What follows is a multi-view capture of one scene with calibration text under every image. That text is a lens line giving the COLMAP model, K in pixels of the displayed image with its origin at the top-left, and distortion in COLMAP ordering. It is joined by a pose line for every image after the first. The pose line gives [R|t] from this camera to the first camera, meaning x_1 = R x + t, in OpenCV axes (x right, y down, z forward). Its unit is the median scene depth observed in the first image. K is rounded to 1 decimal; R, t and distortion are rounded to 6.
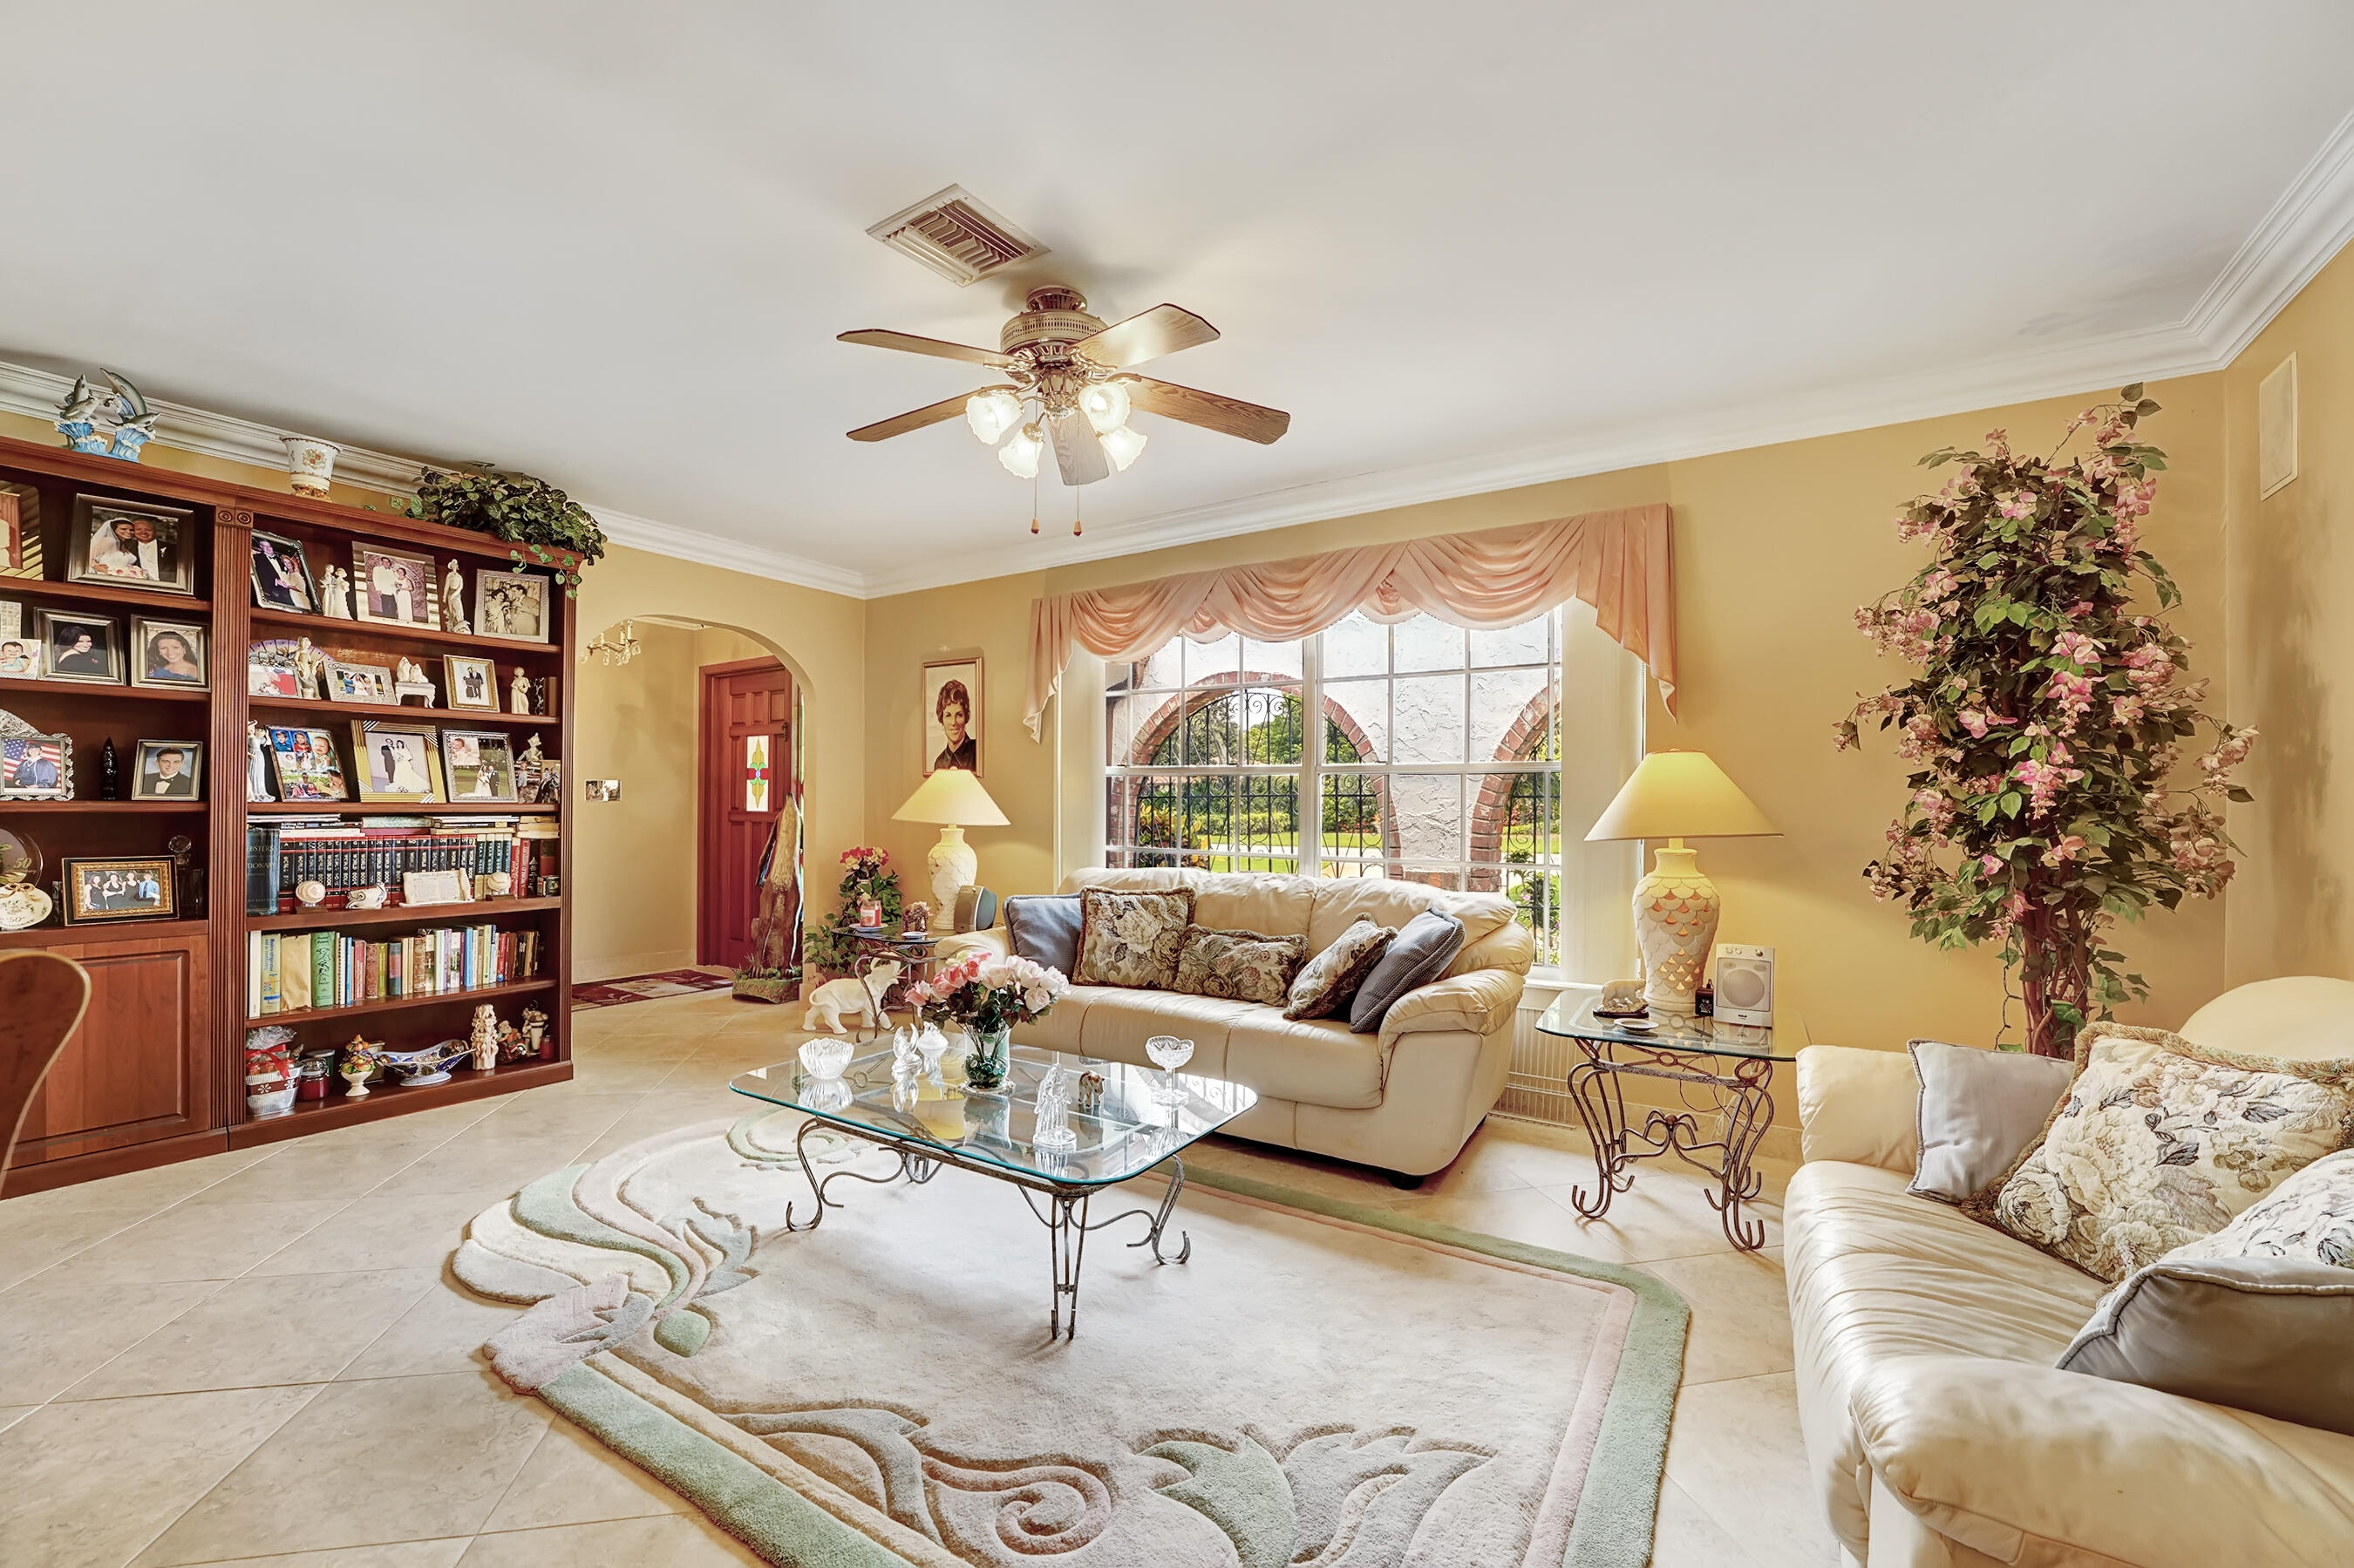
lens RADIAL K [[953.3, 0, 1174.6], [0, 953.3, 793.8], [0, 0, 1]] dist [-0.021248, 0.004197]
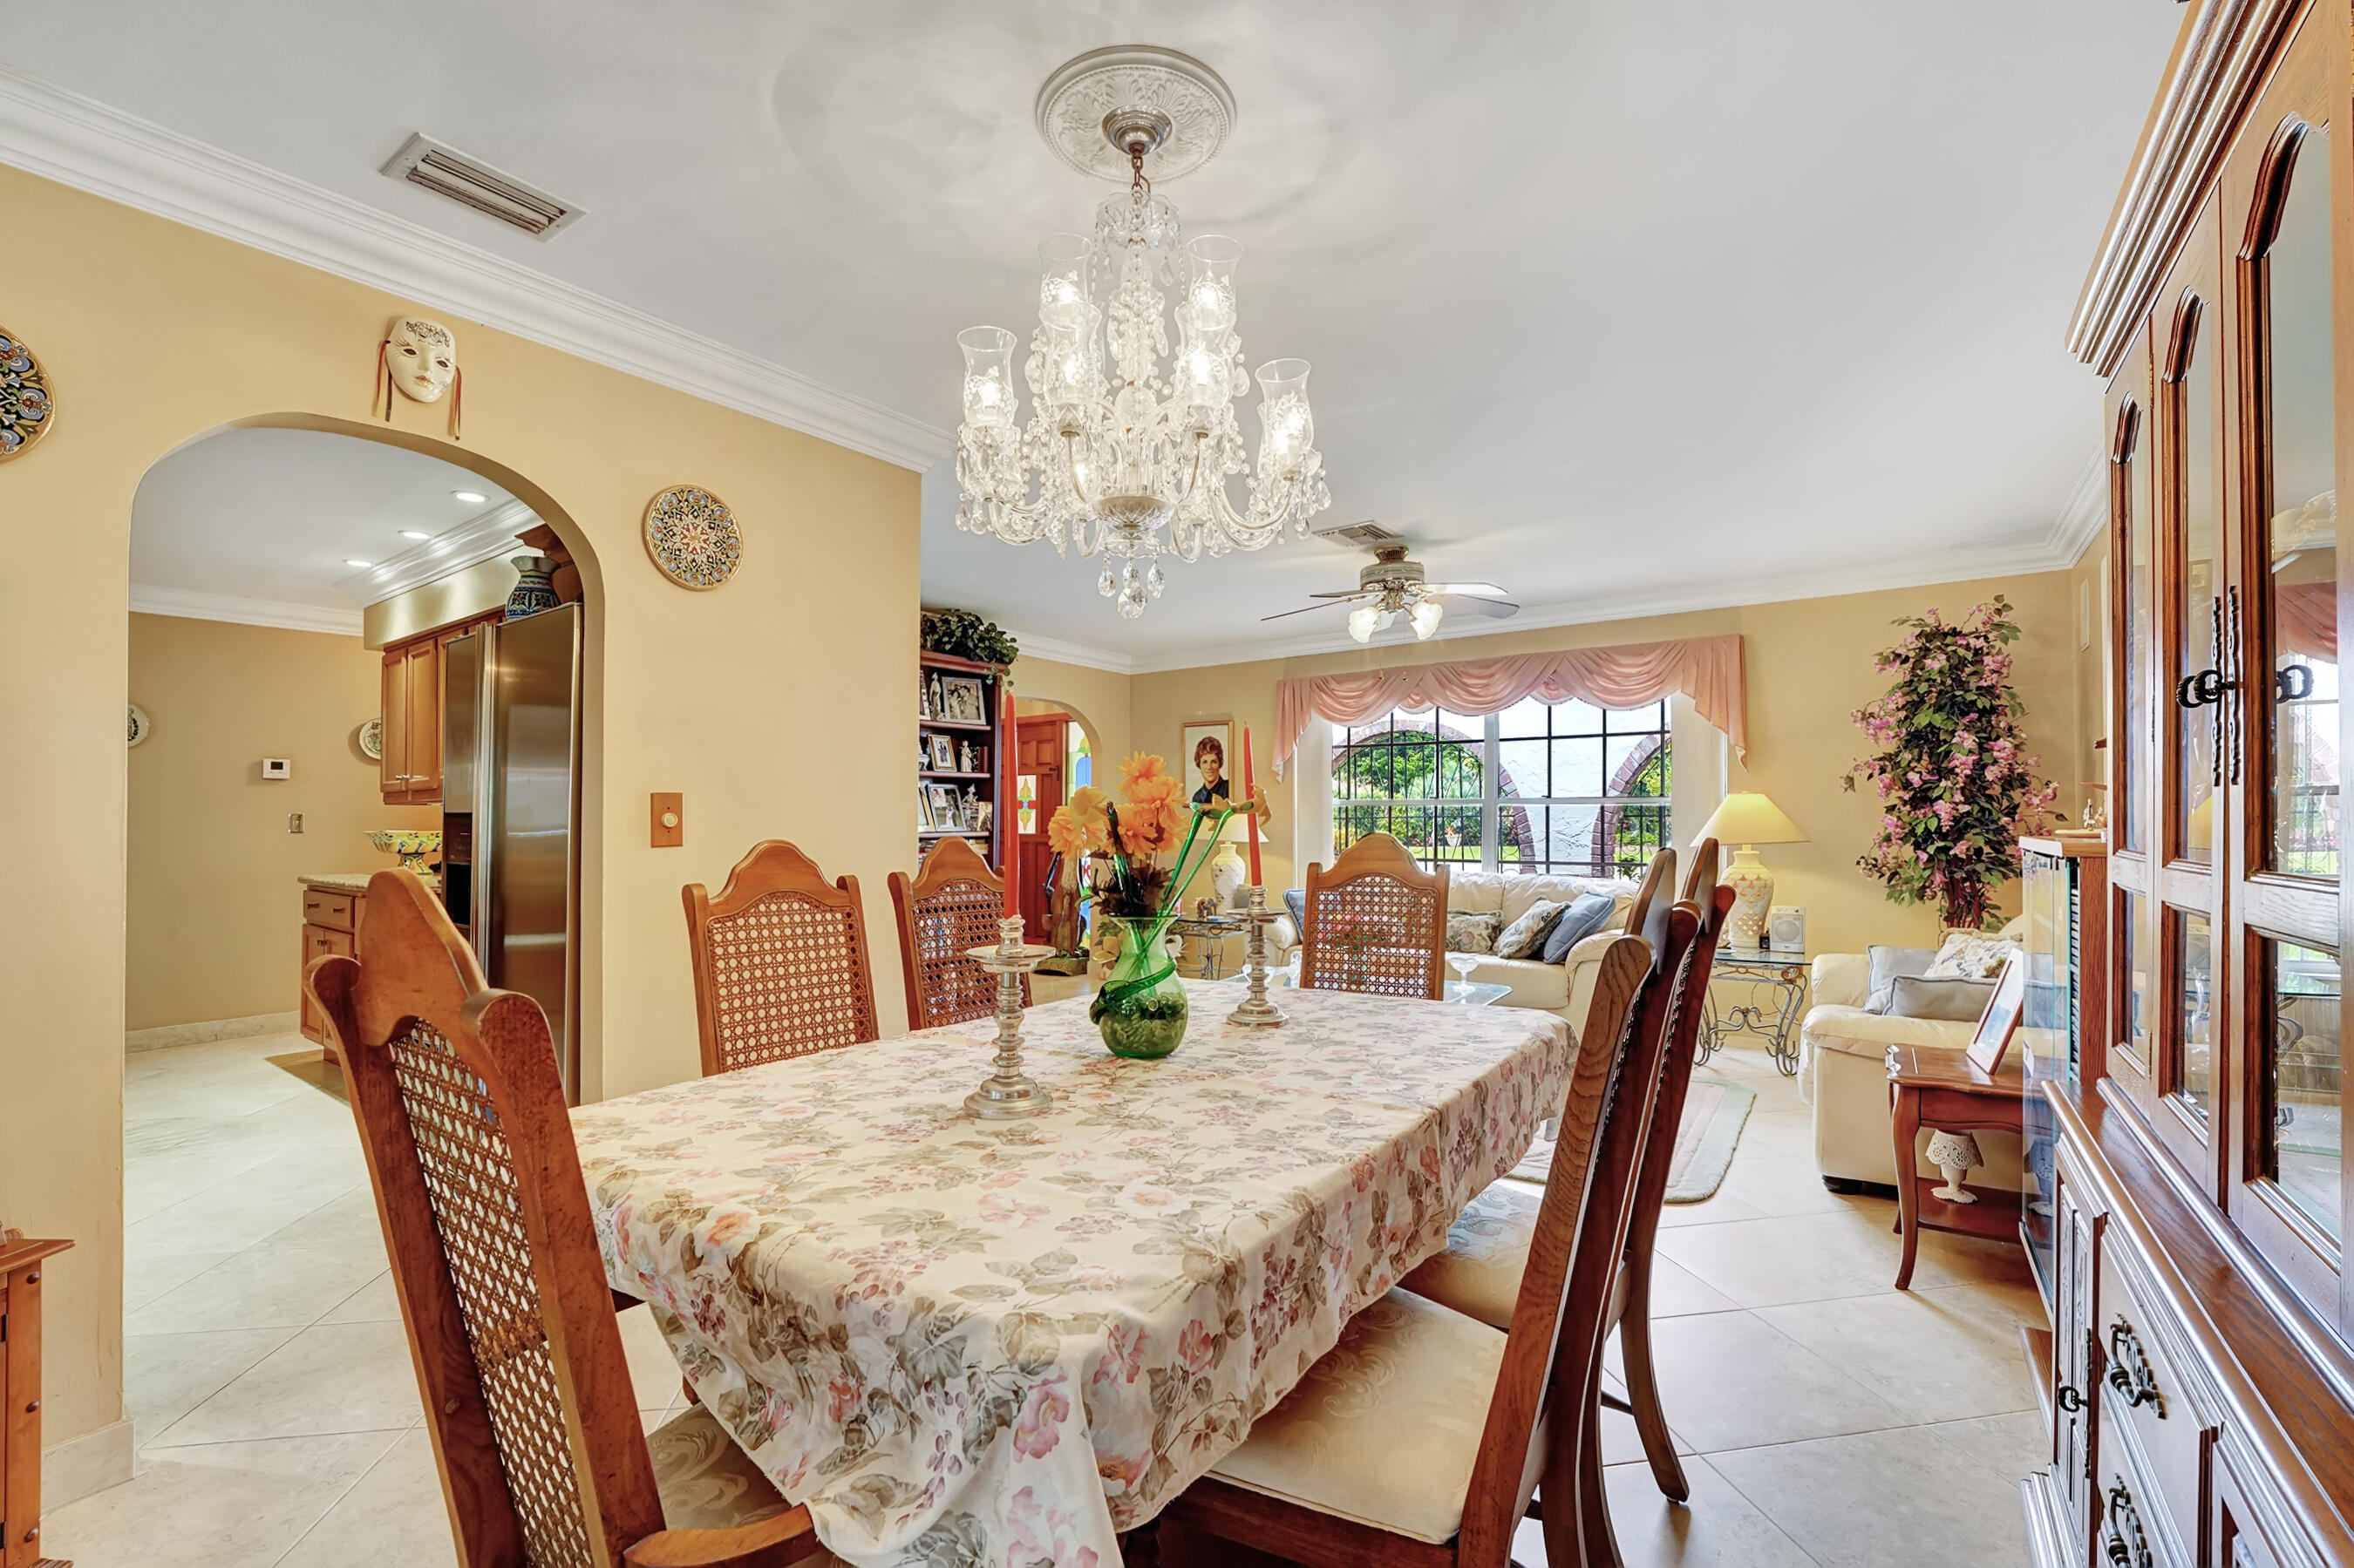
lens RADIAL K [[999.7, 0, 1181.2], [0, 999.7, 813.5], [0, 0, 1]] dist [-0.002776, -0.000196]
pose [[0.999201, -0.012609, -0.037919, -0.360887], [0.012808, 0.999906, 0.004993, -0.026823], [0.037853, -0.005474, 0.999268, -0.719747]]
